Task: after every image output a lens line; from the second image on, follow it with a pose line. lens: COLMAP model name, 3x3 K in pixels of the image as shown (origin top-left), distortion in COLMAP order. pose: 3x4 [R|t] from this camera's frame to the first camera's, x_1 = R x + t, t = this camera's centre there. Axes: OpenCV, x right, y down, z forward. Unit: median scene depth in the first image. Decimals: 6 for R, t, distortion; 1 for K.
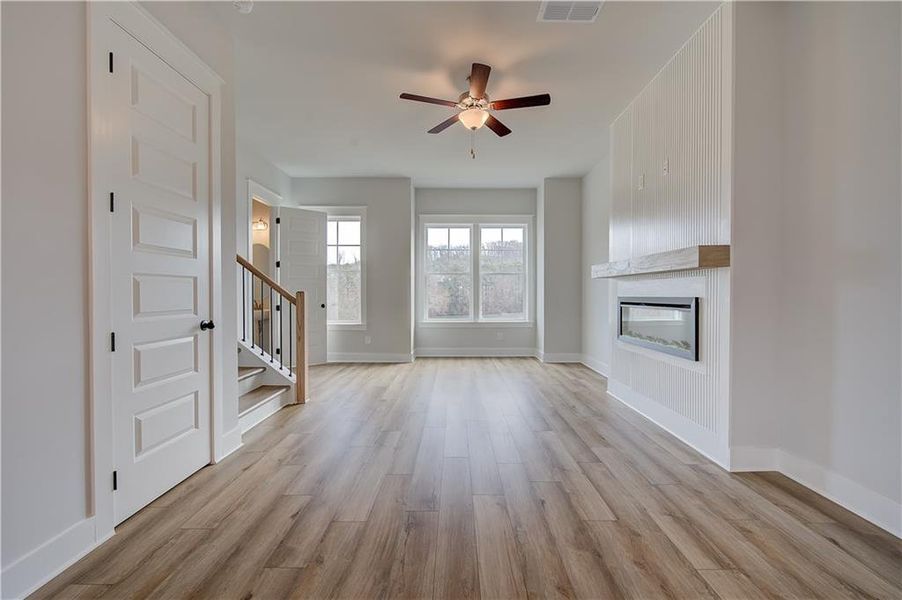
lens RADIAL K [[370.0, 0, 444.8], [0, 370.0, 298.8], [0, 0, 1]] dist [0.003290, -0.001374]
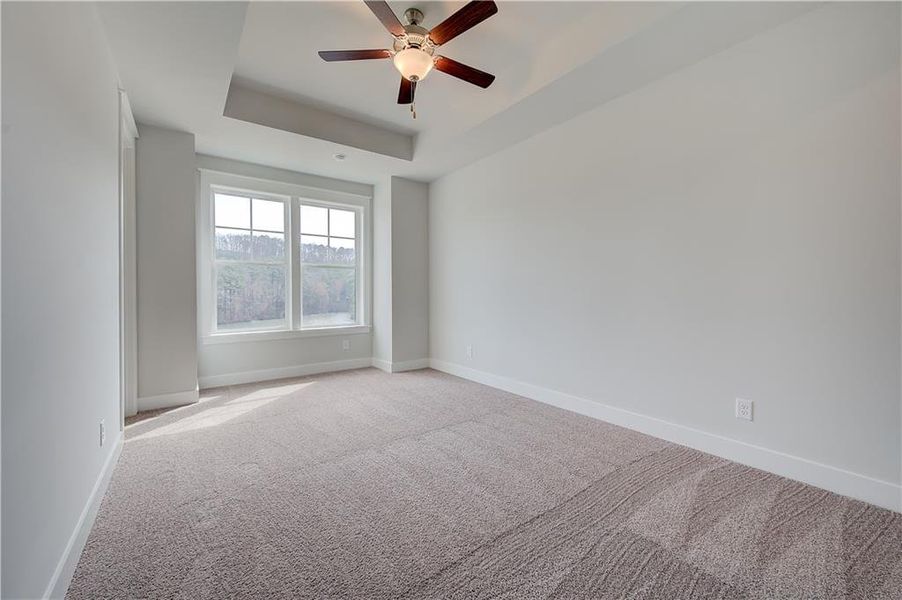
lens RADIAL K [[370.0, 0, 452.2], [0, 370.0, 295.4], [0, 0, 1]] dist [0.003290, -0.001374]
pose [[0.791145, -0.004958, 0.611609, -0.251528], [0.018400, 0.999708, -0.015696, 0.021193], [-0.611352, 0.023671, 0.791004, 0.482959]]
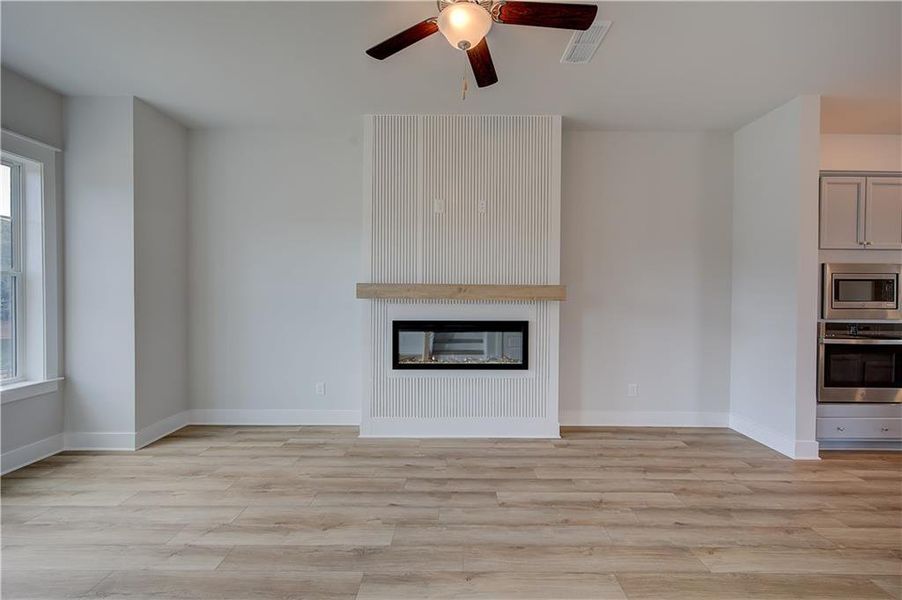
lens RADIAL K [[370.0, 0, 454.1], [0, 370.0, 299.5], [0, 0, 1]] dist [0.003290, -0.001374]
pose [[-0.034684, -0.017411, 0.999247, -0.503330], [0.008294, 0.999809, 0.017708, -0.086105], [-0.999364, 0.008902, -0.034533, 1.078622]]
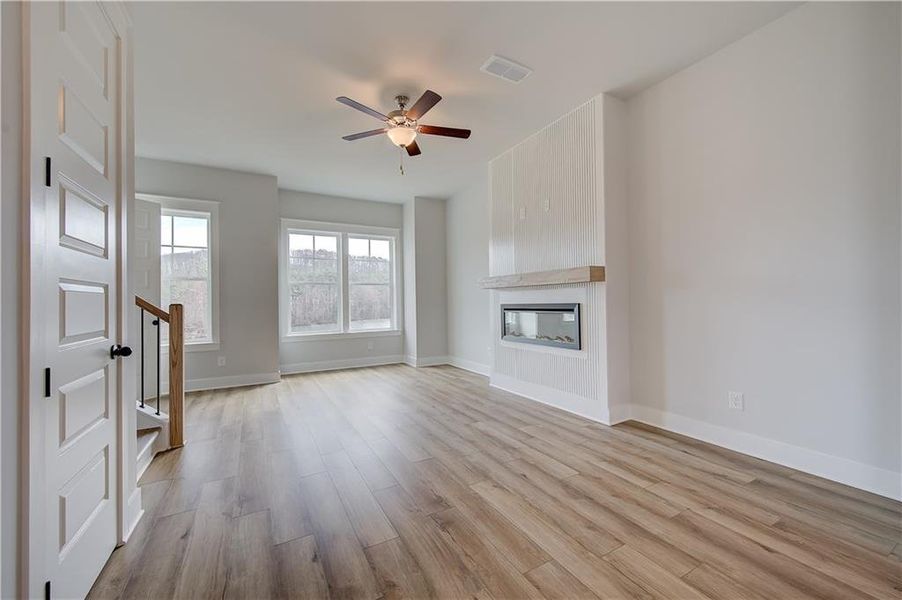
lens RADIAL K [[370.0, 0, 446.2], [0, 370.0, 298.2], [0, 0, 1]] dist [0.003290, -0.001374]
pose [[0.871309, -0.007886, 0.490671, -0.342039], [0.022267, 0.999476, -0.023476, -0.000759], [-0.490229, 0.031381, 0.871029, 0.041168]]
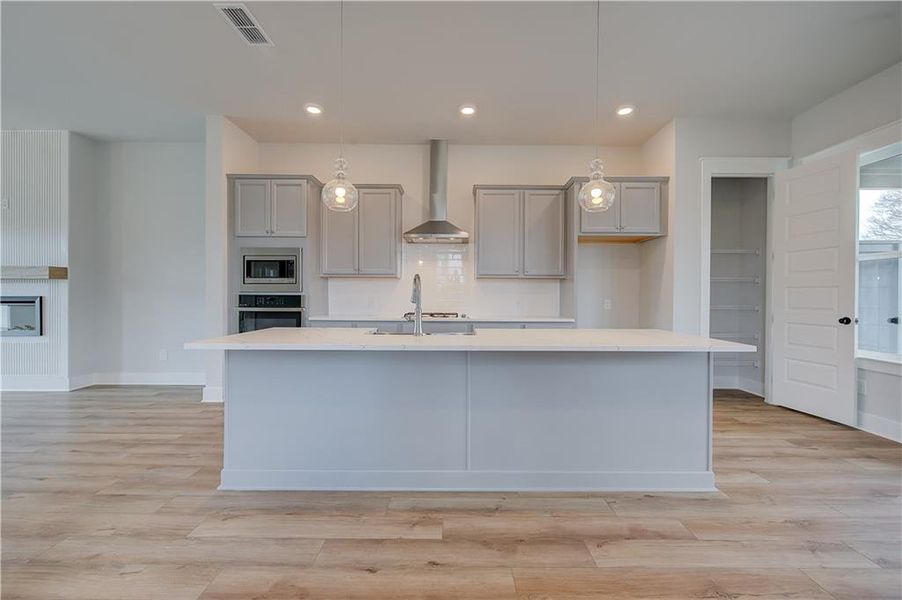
lens RADIAL K [[370.0, 0, 456.3], [0, 370.0, 300.4], [0, 0, 1]] dist [0.003290, -0.001374]
pose [[-0.019753, -0.003070, 0.999800, -0.798633], [0.009647, 0.999948, 0.003261, 0.021906], [-0.999758, 0.009709, -0.019722, -0.640218]]
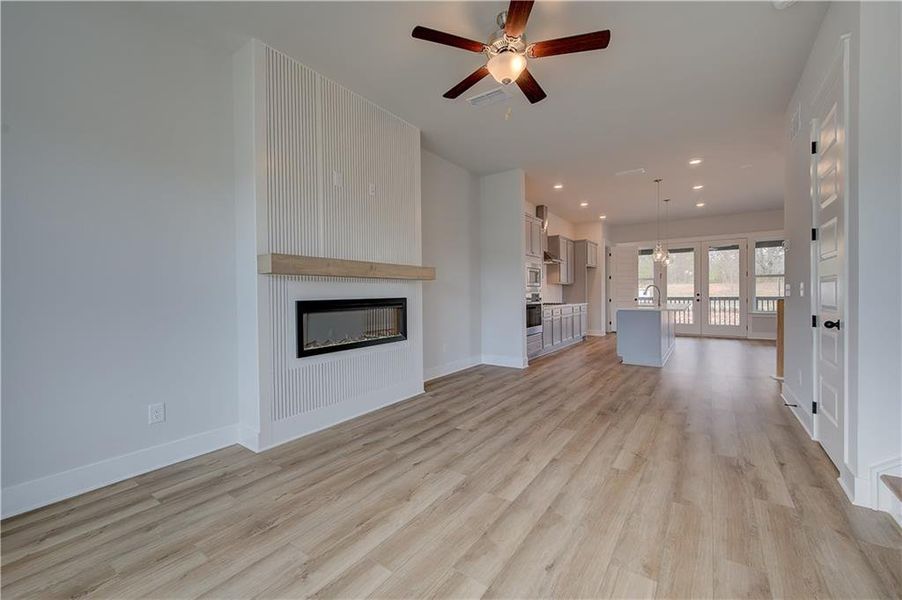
lens RADIAL K [[370.0, 0, 463.9], [0, 370.0, 297.3], [0, 0, 1]] dist [0.003290, -0.001374]
pose [[-0.849953, 0.005047, 0.526834, -0.260160], [0.020635, 0.999506, 0.023715, -0.028856], [-0.526454, 0.031027, -0.849637, 1.782378]]
